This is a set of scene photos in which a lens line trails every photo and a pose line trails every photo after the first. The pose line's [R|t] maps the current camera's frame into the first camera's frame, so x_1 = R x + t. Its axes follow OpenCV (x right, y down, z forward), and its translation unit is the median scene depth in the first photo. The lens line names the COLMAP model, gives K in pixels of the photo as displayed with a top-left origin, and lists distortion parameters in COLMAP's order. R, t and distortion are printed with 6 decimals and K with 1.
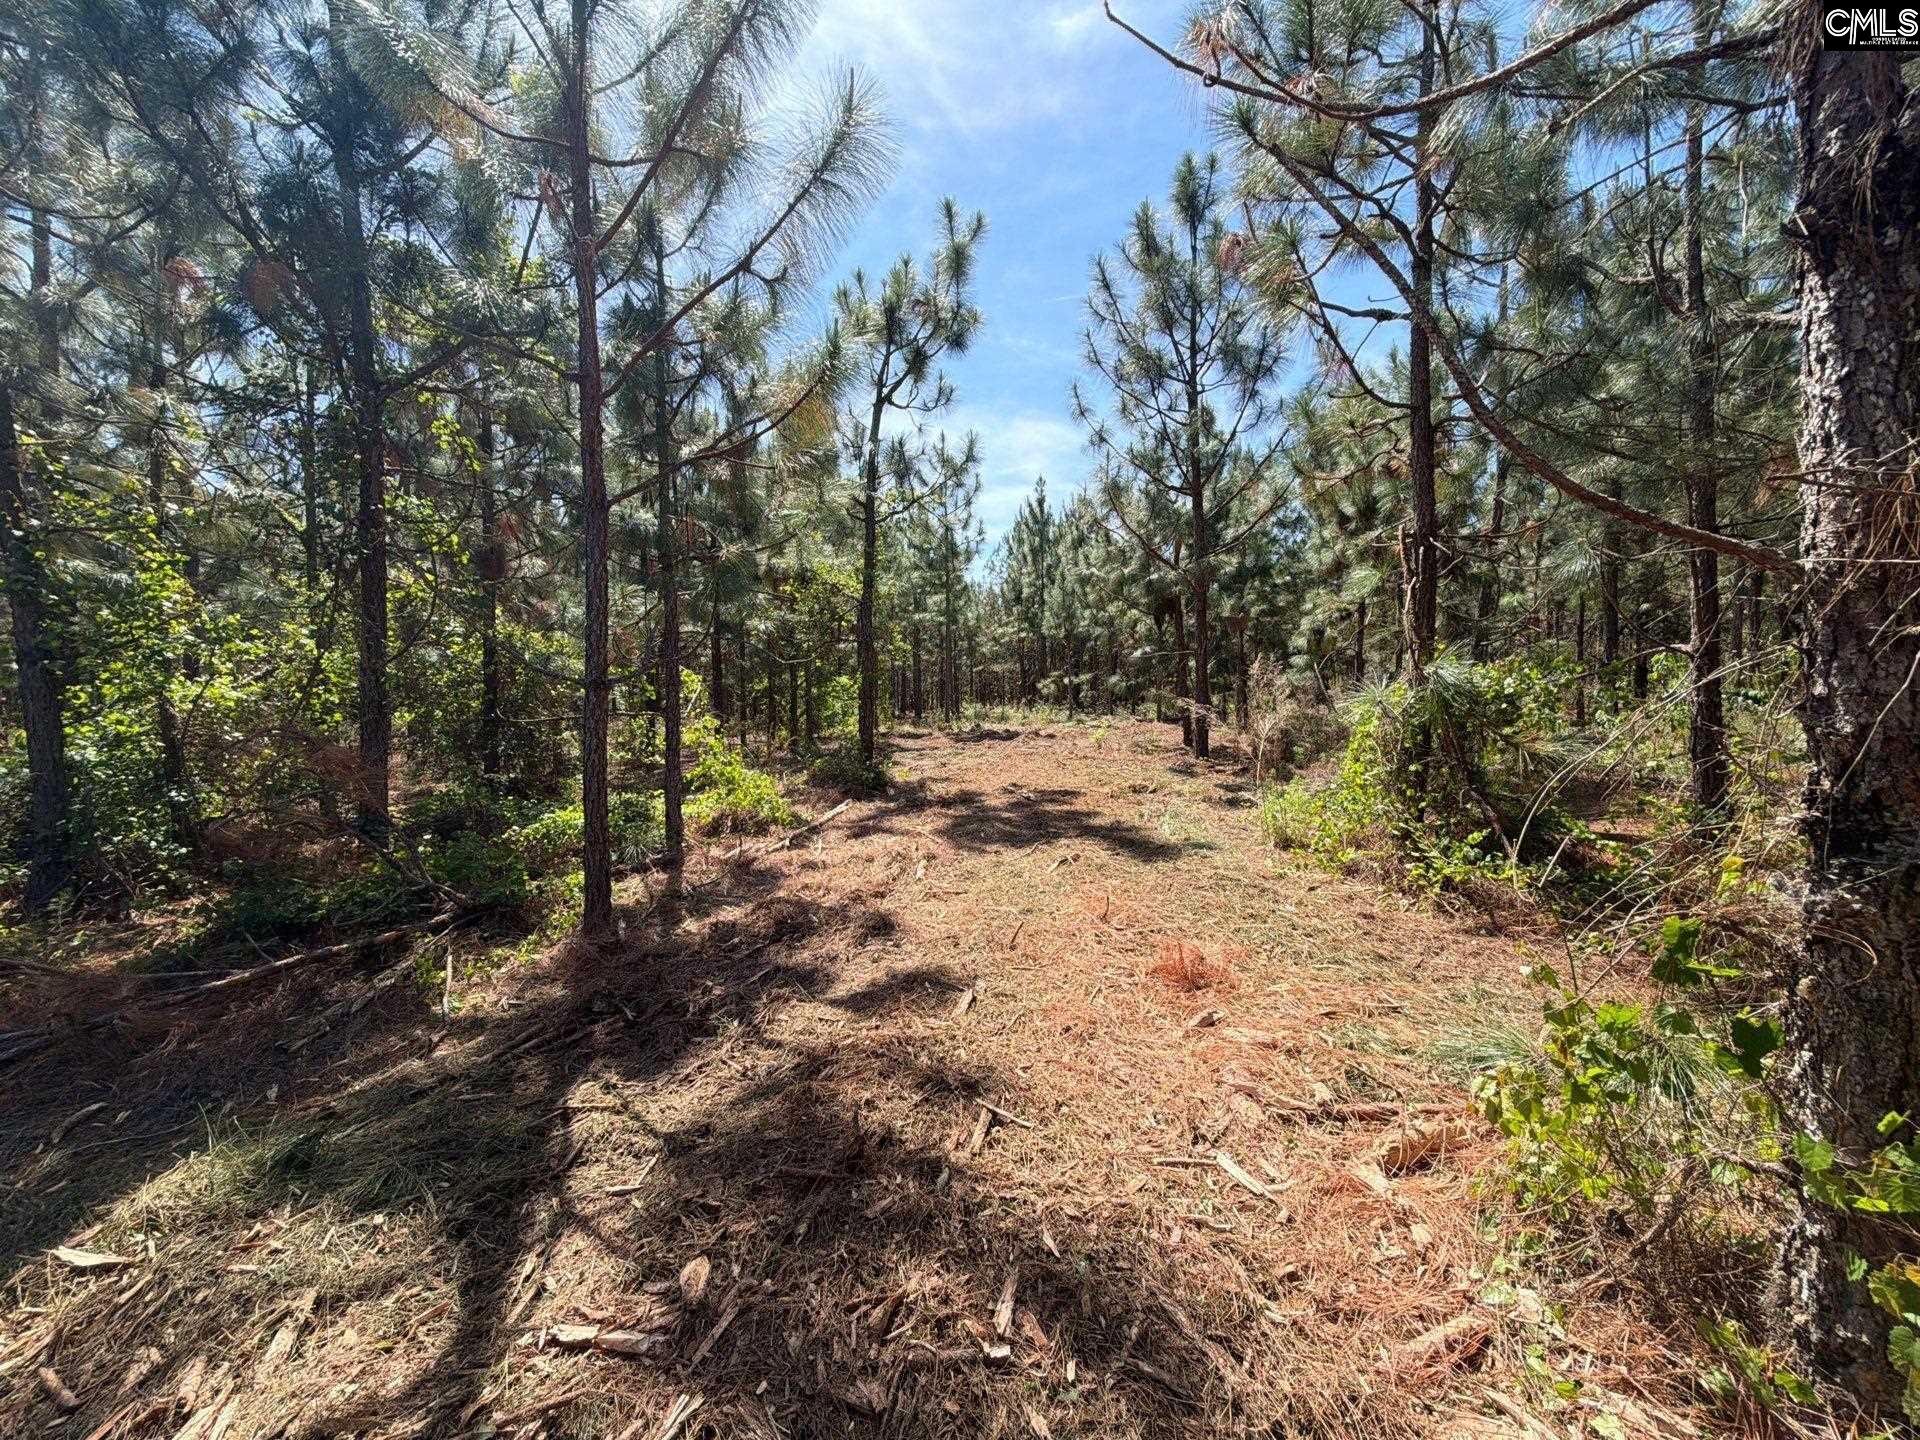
lens RADIAL K [[764.2, 0, 960.5], [0, 764.2, 714.1], [0, 0, 1]] dist [0.004648, -0.000508]
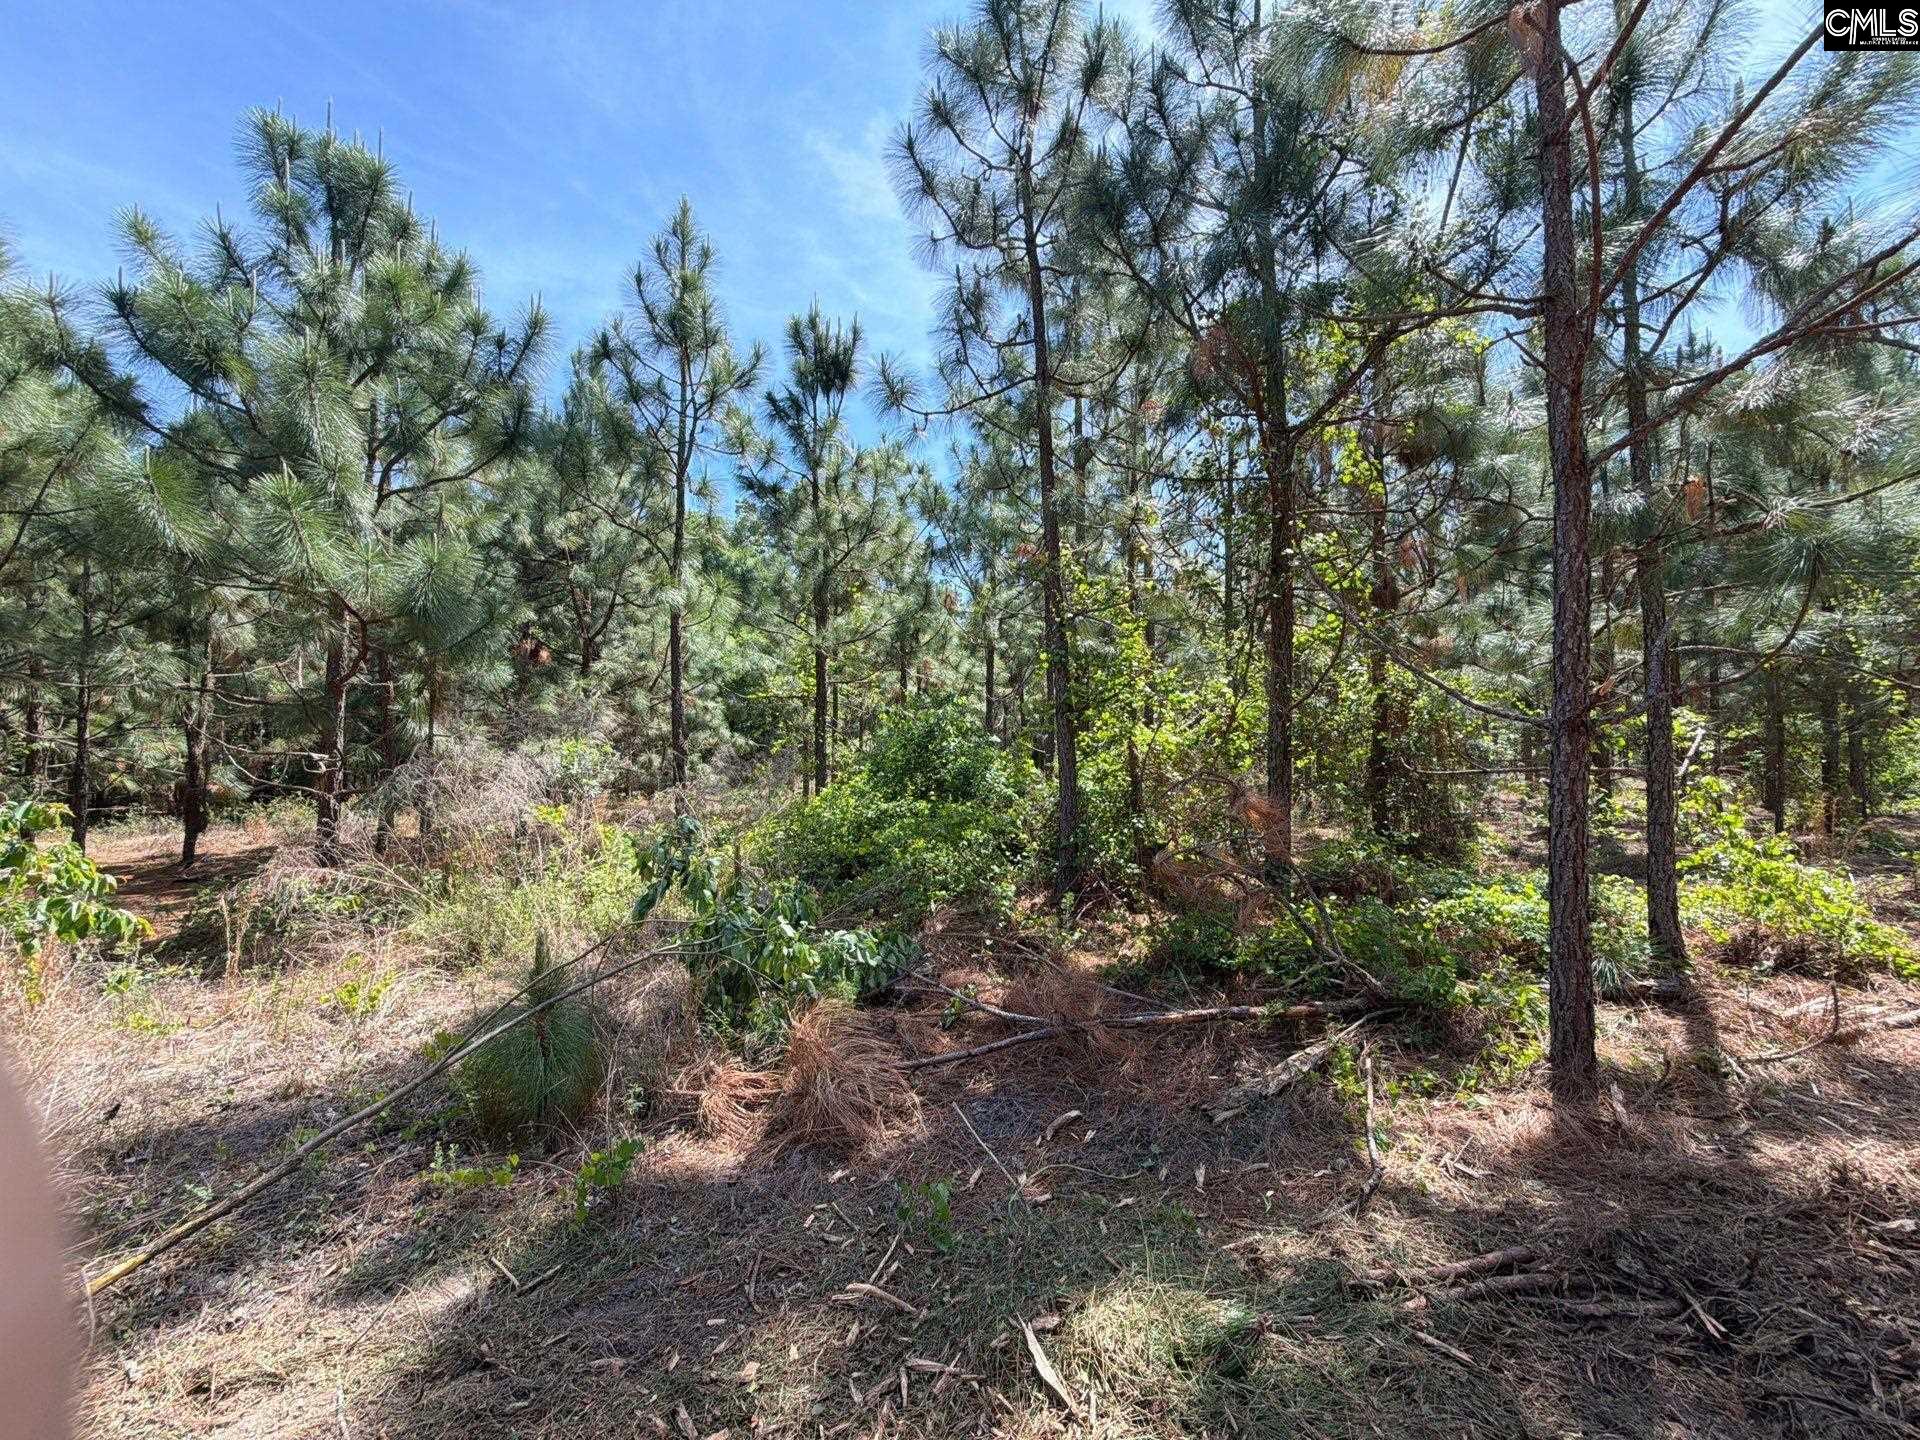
lens RADIAL K [[764.2, 0, 959.1], [0, 764.2, 719.6], [0, 0, 1]] dist [0.004648, -0.000508]
pose [[0.513530, -0.016713, -0.857909, -0.119782], [-0.030877, 0.998803, -0.037940, -0.000931], [0.857516, 0.045973, 0.512399, 0.124421]]
